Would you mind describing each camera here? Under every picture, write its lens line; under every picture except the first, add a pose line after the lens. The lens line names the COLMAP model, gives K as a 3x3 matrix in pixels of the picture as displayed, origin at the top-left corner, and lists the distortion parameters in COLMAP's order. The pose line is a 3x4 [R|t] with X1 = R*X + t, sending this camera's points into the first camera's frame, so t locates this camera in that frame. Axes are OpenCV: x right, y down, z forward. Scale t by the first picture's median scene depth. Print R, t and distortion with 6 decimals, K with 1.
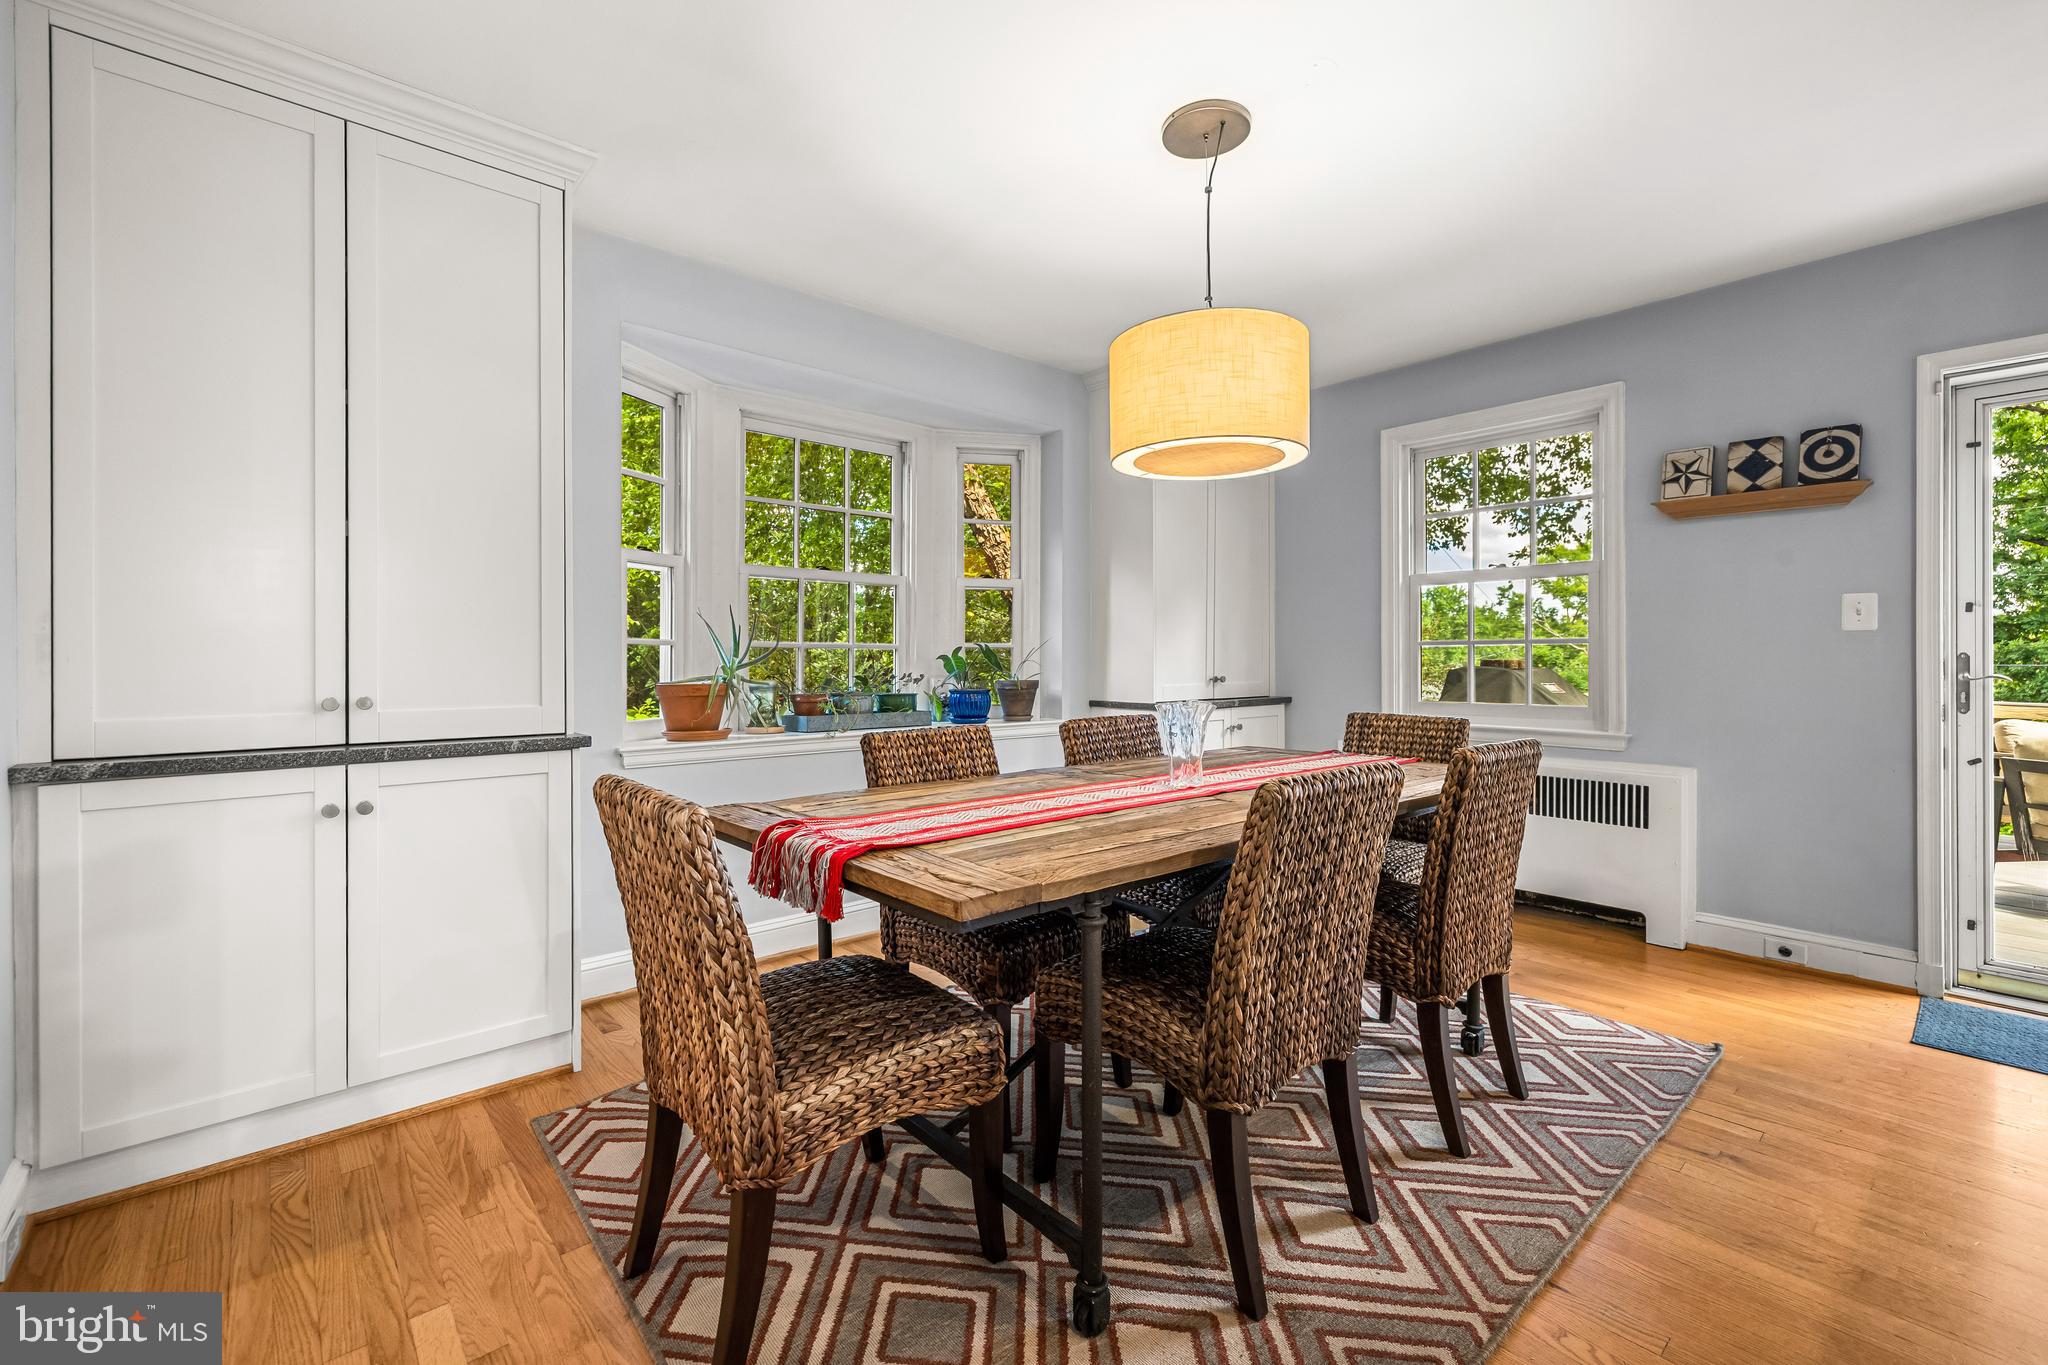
lens RADIAL K [[868.7, 0, 1017.6], [0, 868.7, 664.8], [0, 0, 1]] dist [0.000397, 0.000696]
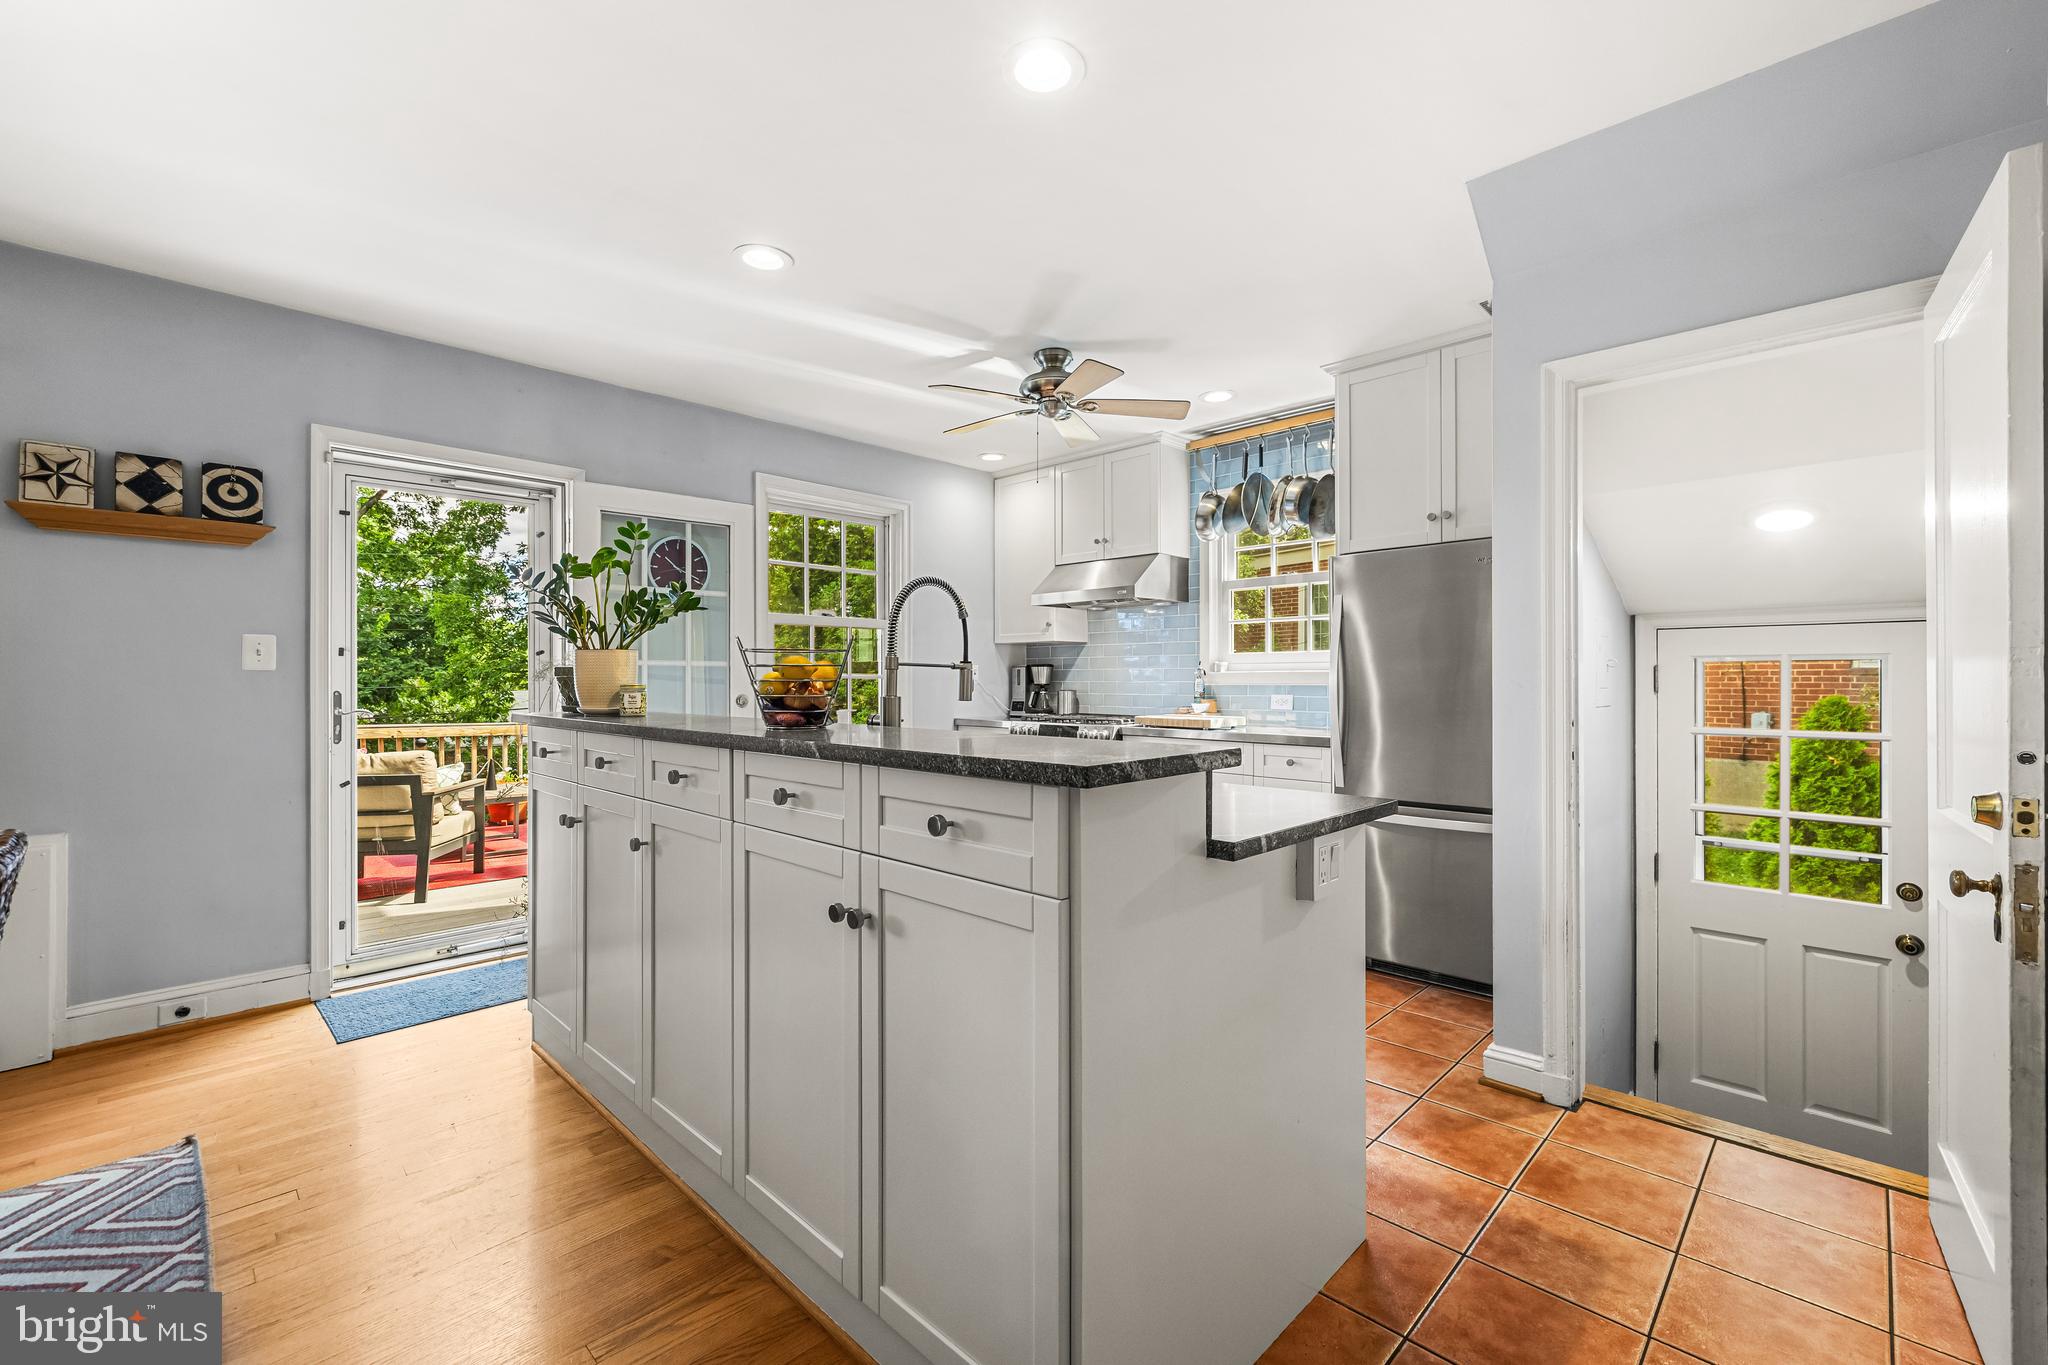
lens RADIAL K [[868.7, 0, 1028.8], [0, 868.7, 678.3], [0, 0, 1]] dist [0.000397, 0.000696]
pose [[-0.079647, 0.001576, 0.996822, -0.129490], [0.009817, 0.999951, -0.000796, -0.020614], [-0.996775, 0.009722, -0.079658, 0.175795]]
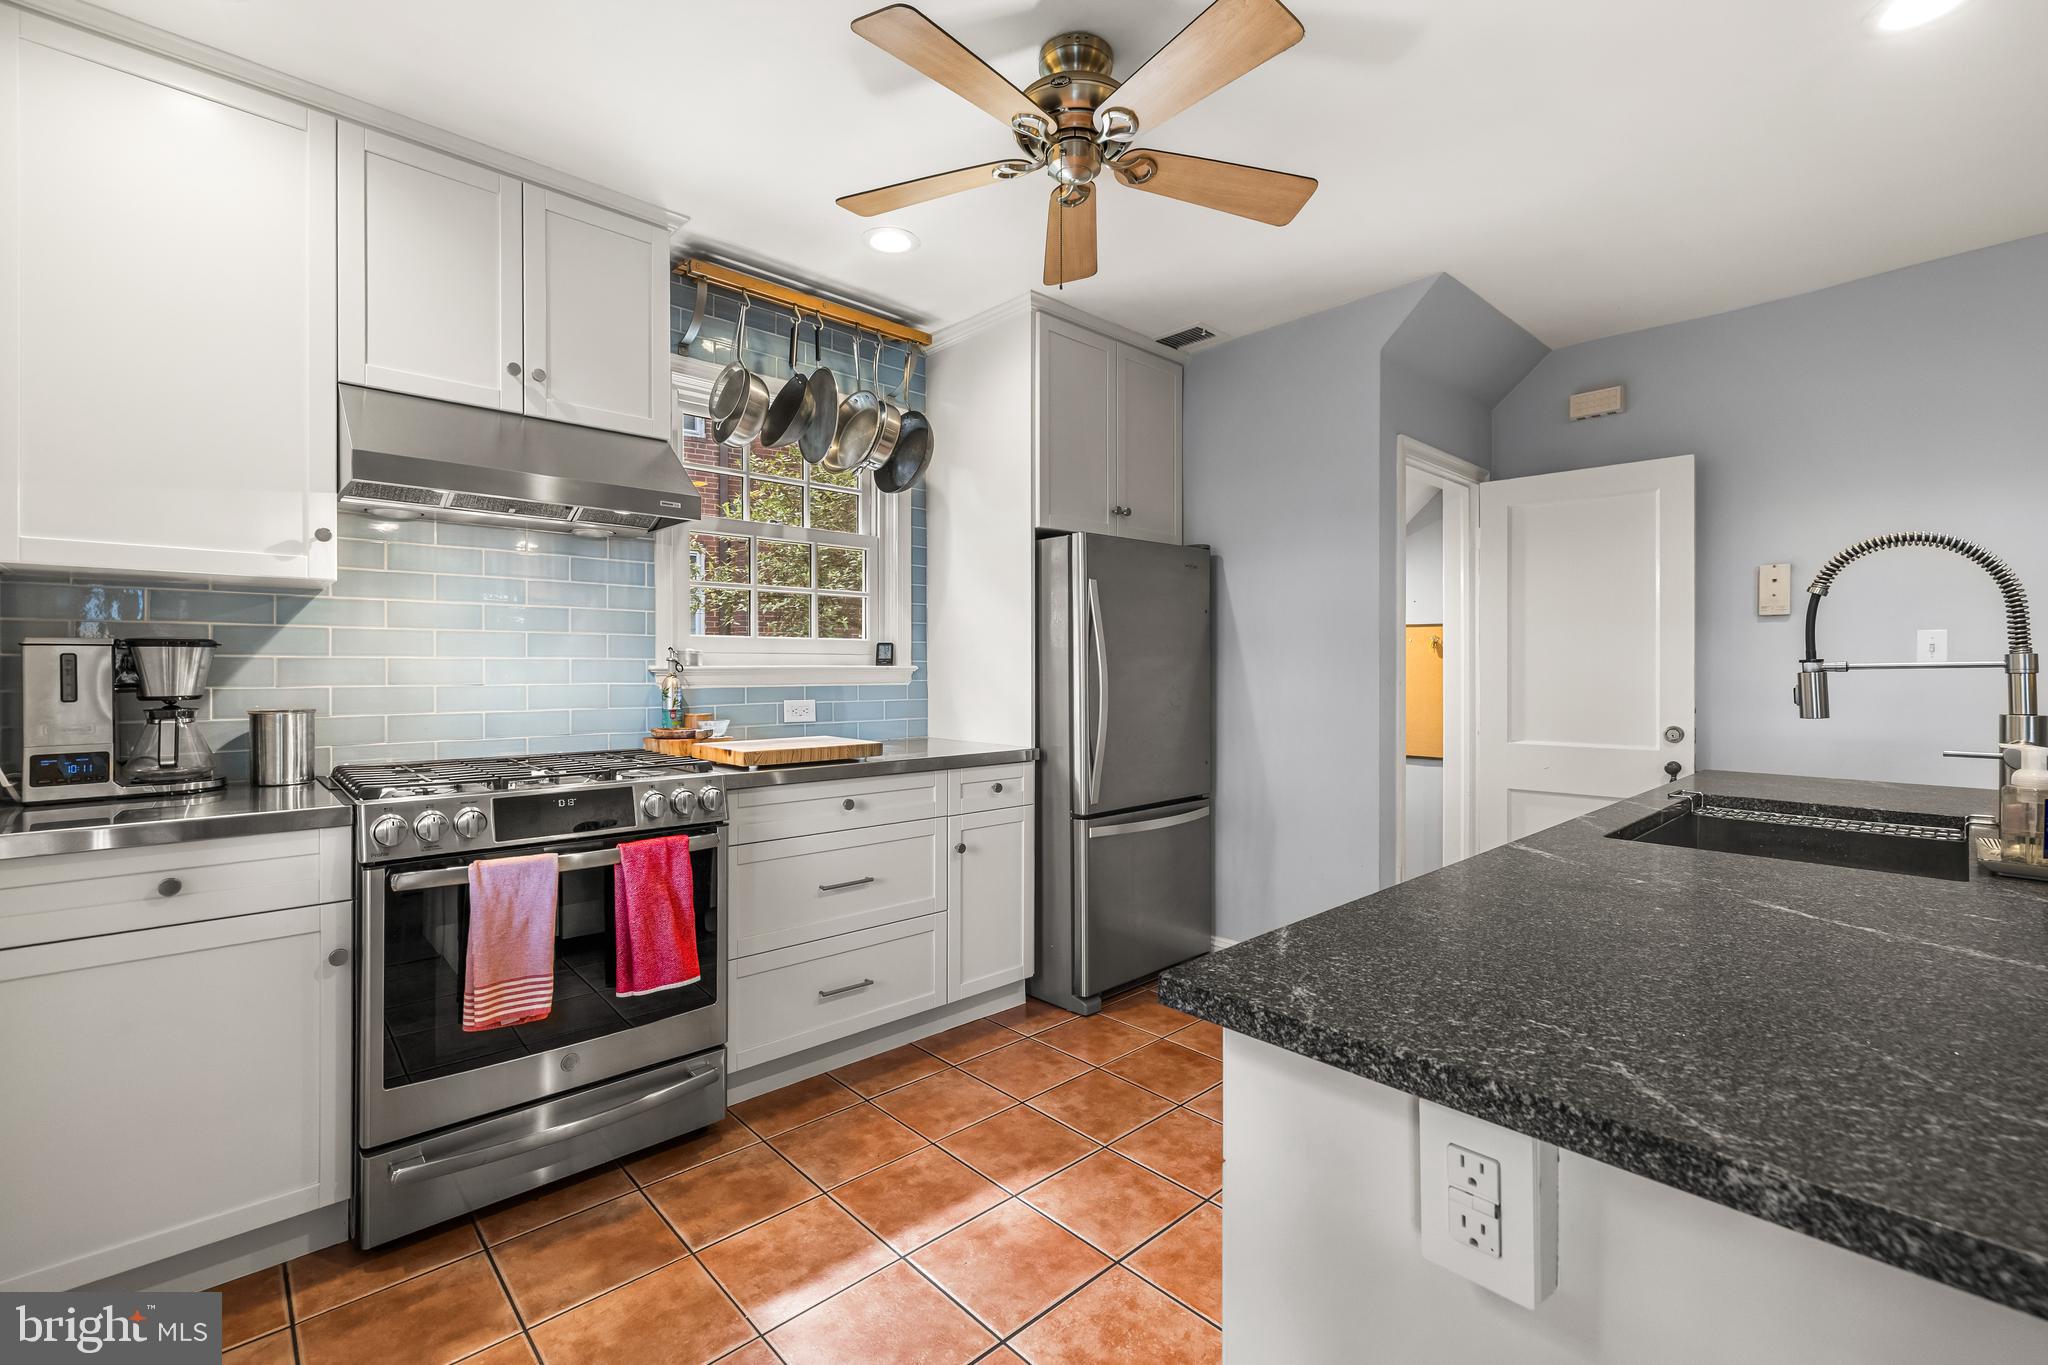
lens RADIAL K [[868.7, 0, 1009.4], [0, 868.7, 678.9], [0, 0, 1]] dist [0.000397, 0.000696]
pose [[-0.999634, -0.001315, -0.027017, 1.122243], [-0.001810, 0.999831, 0.018293, -0.034880], [0.026989, 0.018335, -0.999468, 0.664856]]
